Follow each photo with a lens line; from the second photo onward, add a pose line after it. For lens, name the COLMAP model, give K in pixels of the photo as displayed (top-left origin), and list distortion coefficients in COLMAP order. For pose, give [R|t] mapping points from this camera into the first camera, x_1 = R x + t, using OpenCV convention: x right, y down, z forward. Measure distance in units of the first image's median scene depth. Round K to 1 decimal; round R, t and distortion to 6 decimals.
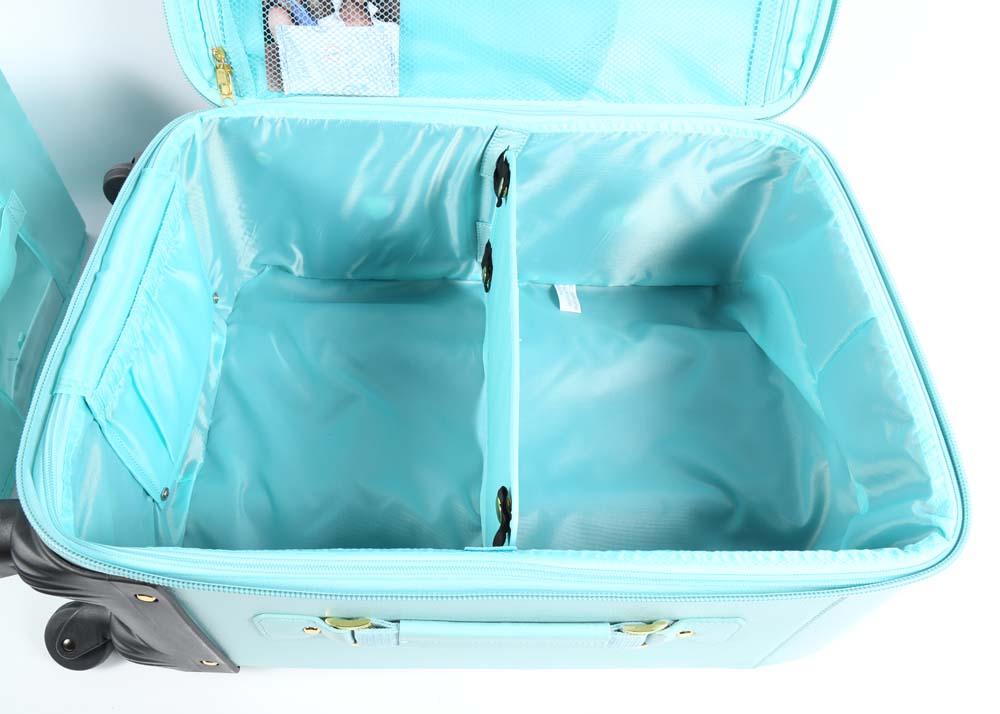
lens RADIAL K [[813.5, 0, 505.4], [0, 813.5, 358.5], [0, 0, 1]] dist [-0.080391, 0.022862]
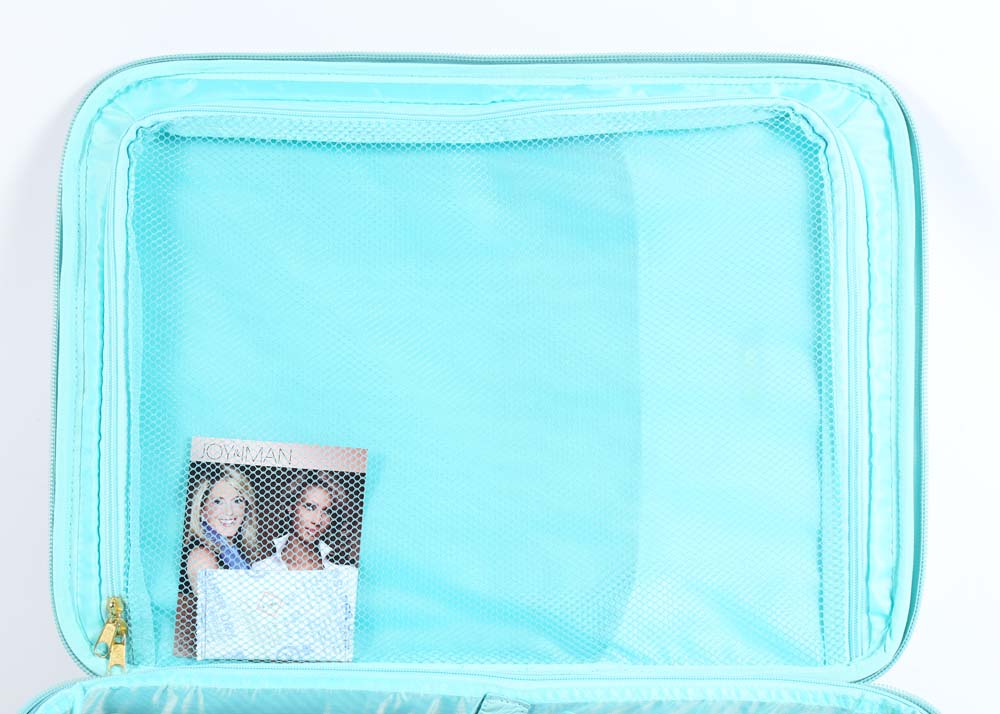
lens RADIAL K [[1795.5, 0, 503.7], [0, 1795.5, 356.6], [0, 0, 1]] dist [0.013136, 0.000000]
pose [[0.999858, -0.015553, 0.006537, 0.000594], [0.016655, 0.848165, -0.529470, 0.325326], [0.002690, 0.529503, 0.848304, -0.569393]]
